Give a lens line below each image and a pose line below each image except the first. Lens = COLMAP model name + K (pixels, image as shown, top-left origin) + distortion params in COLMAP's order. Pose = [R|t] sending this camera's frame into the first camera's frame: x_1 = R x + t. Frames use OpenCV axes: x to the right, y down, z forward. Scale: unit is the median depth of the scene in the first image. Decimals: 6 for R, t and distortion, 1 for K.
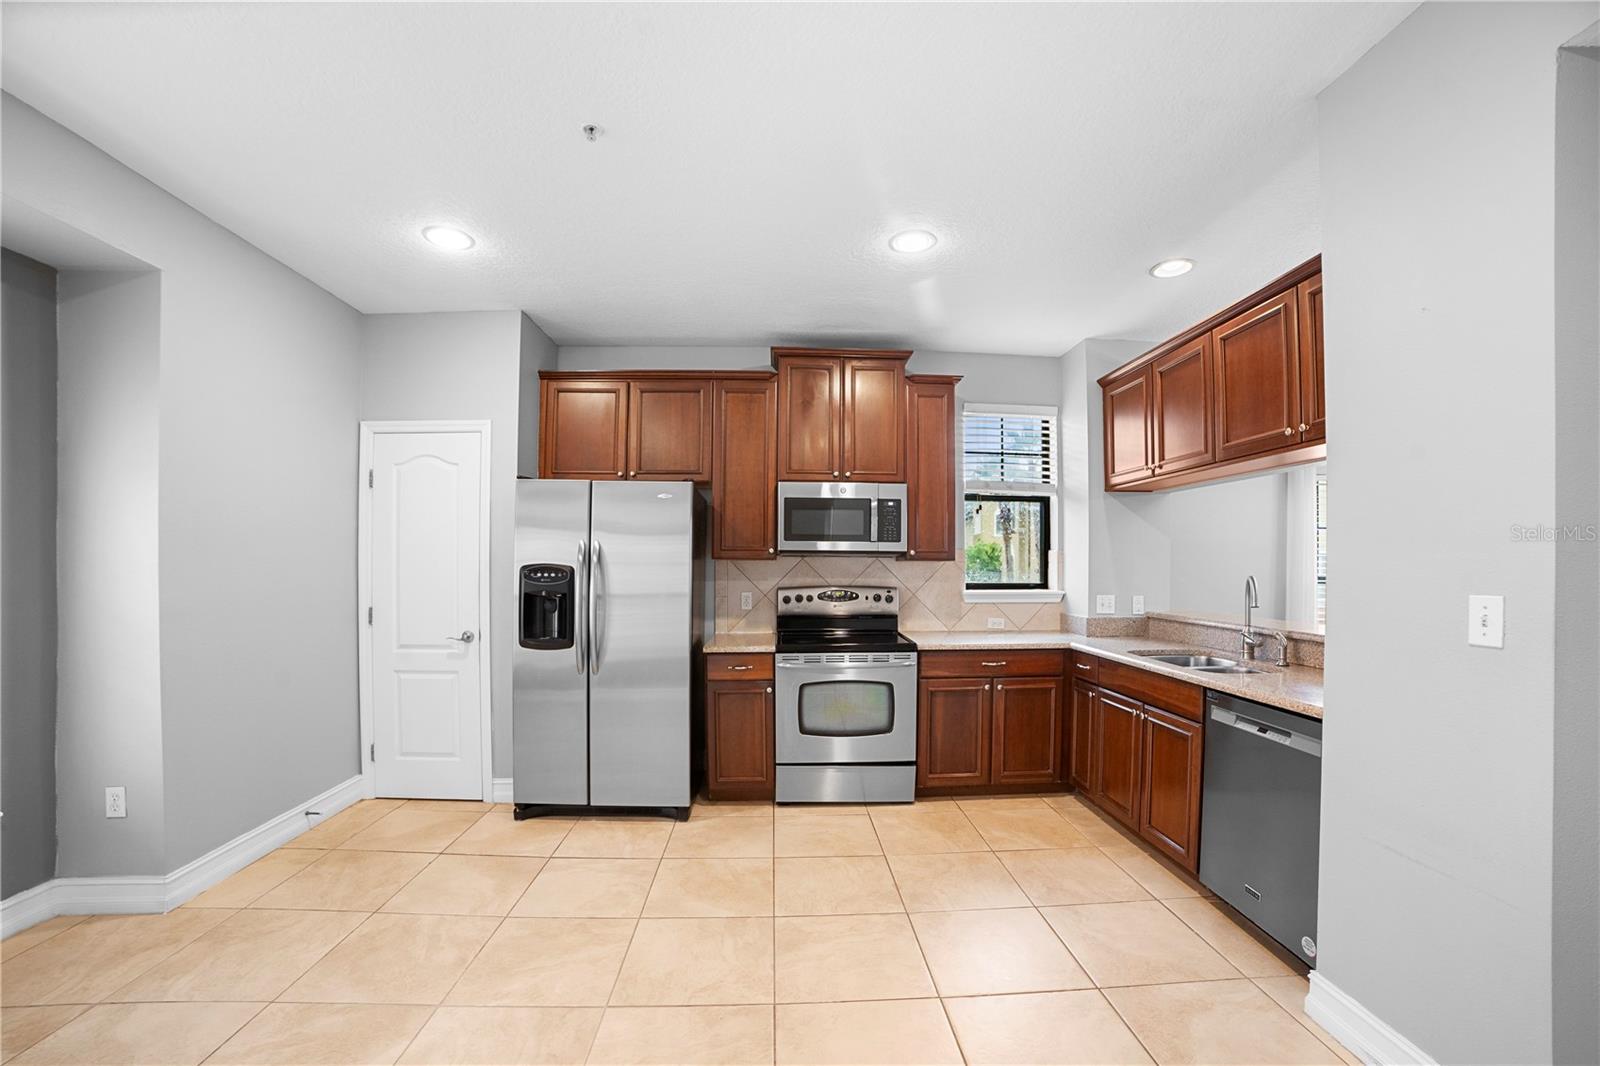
lens RADIAL K [[642.3, 0, 802.1], [0, 642.3, 560.1], [0, 0, 1]] dist [-0.116838, 0.036867]
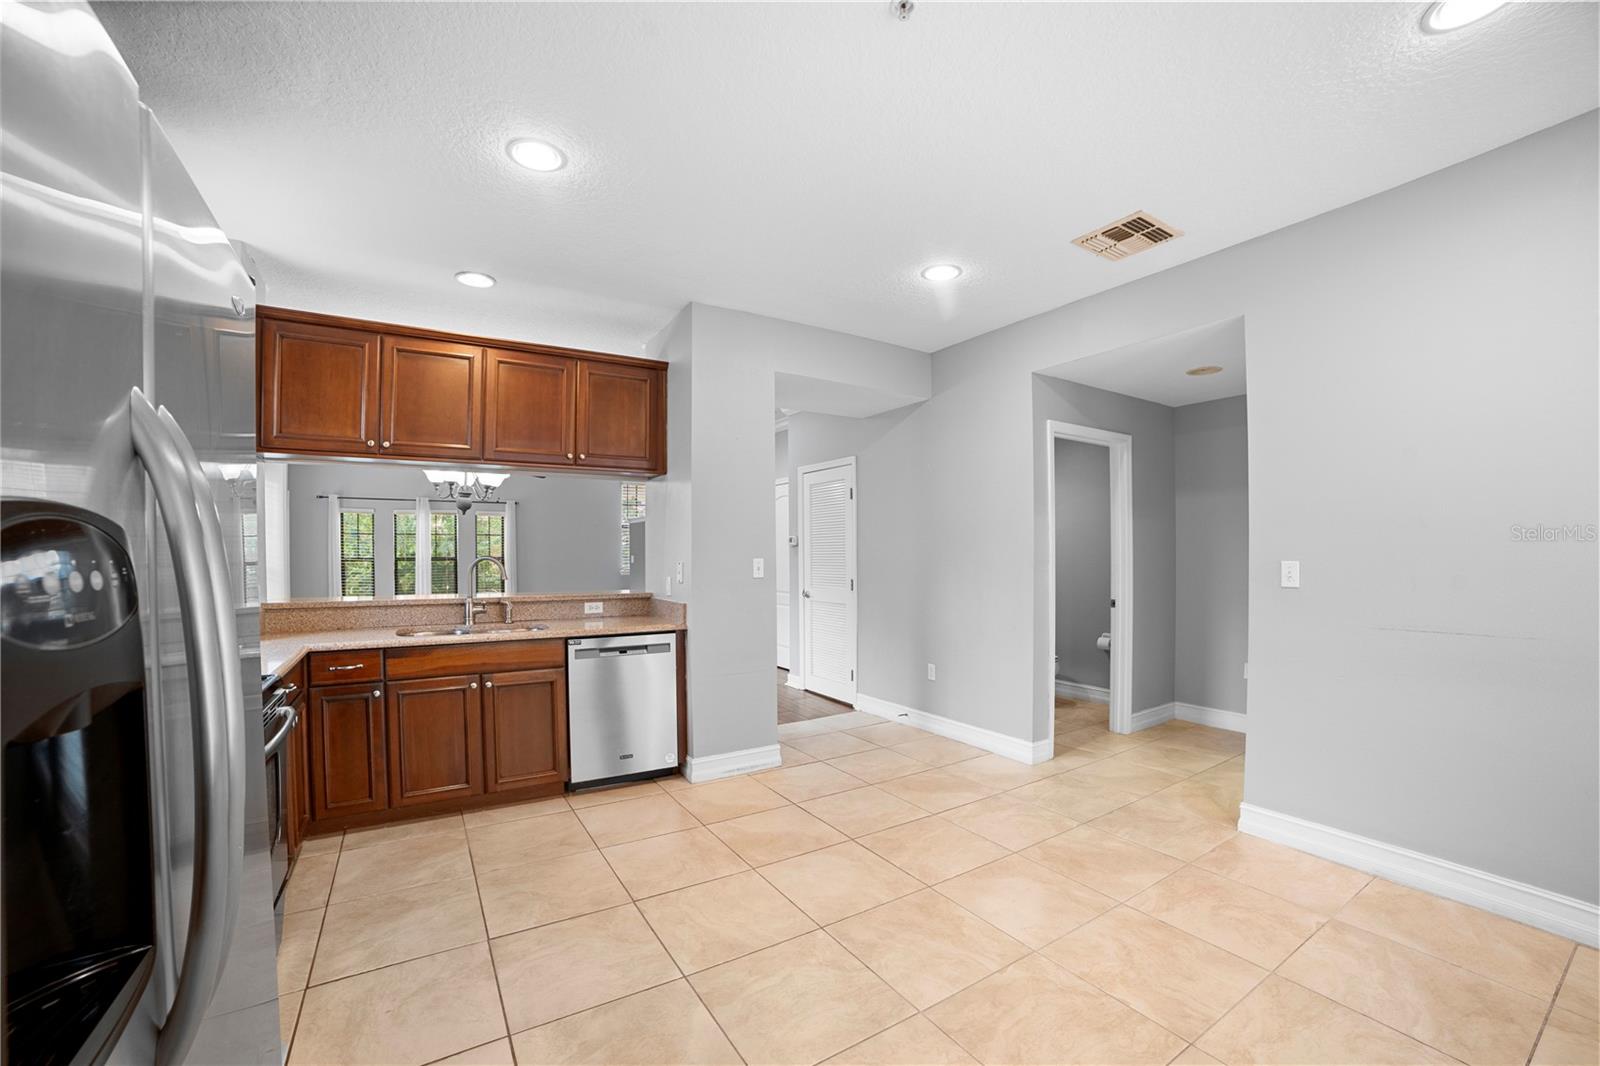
lens RADIAL K [[642.8, 0, 813.6], [0, 642.8, 548.5], [0, 0, 1]] dist [-0.110381, 0.036191]
pose [[-0.502018, 0.002778, 0.864853, -0.558067], [-0.006466, 0.999955, -0.006965, 0.012911], [-0.864833, -0.009089, -0.501977, 0.853180]]
